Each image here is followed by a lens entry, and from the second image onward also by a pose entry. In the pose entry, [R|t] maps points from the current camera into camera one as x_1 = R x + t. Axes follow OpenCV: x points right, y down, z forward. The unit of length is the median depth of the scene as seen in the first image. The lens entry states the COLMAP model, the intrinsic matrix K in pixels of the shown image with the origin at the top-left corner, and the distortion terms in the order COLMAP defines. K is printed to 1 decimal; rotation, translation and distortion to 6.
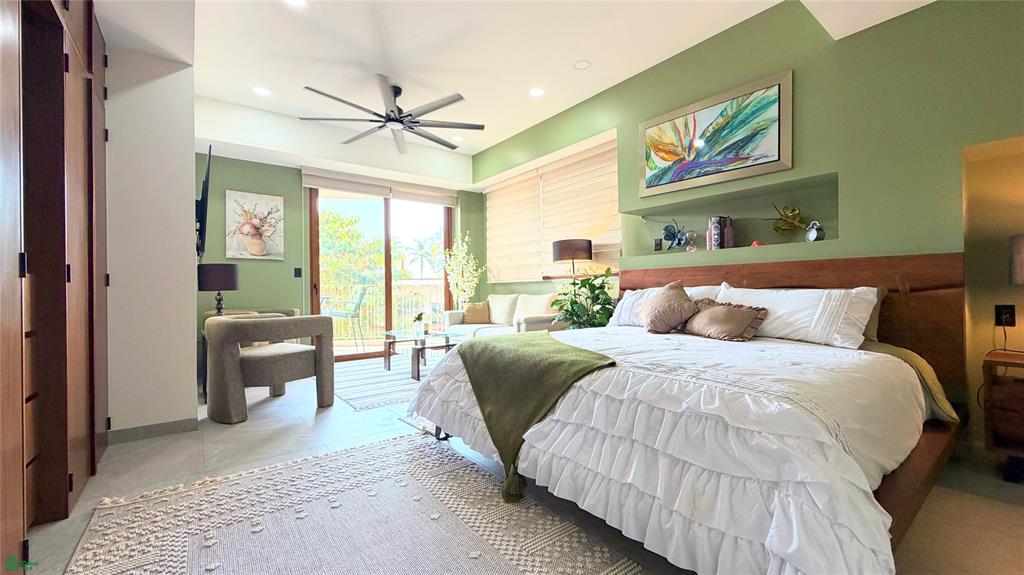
lens RADIAL K [[409.7, 0, 508.7], [0, 409.7, 284.5], [0, 0, 1]] dist [0.009911, 0.000330]
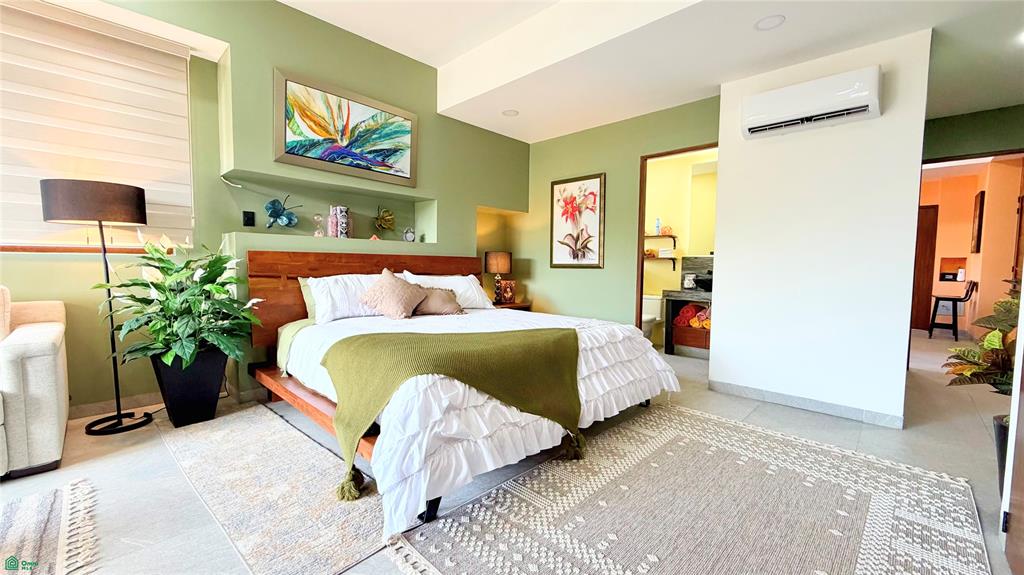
lens RADIAL K [[409.7, 0, 510.8], [0, 409.7, 285.3], [0, 0, 1]] dist [0.009911, 0.000330]
pose [[-0.132615, -0.034846, 0.990555, -0.571806], [-0.021864, 0.999241, 0.032224, -0.005304], [-0.990927, -0.017384, -0.133276, 0.680313]]
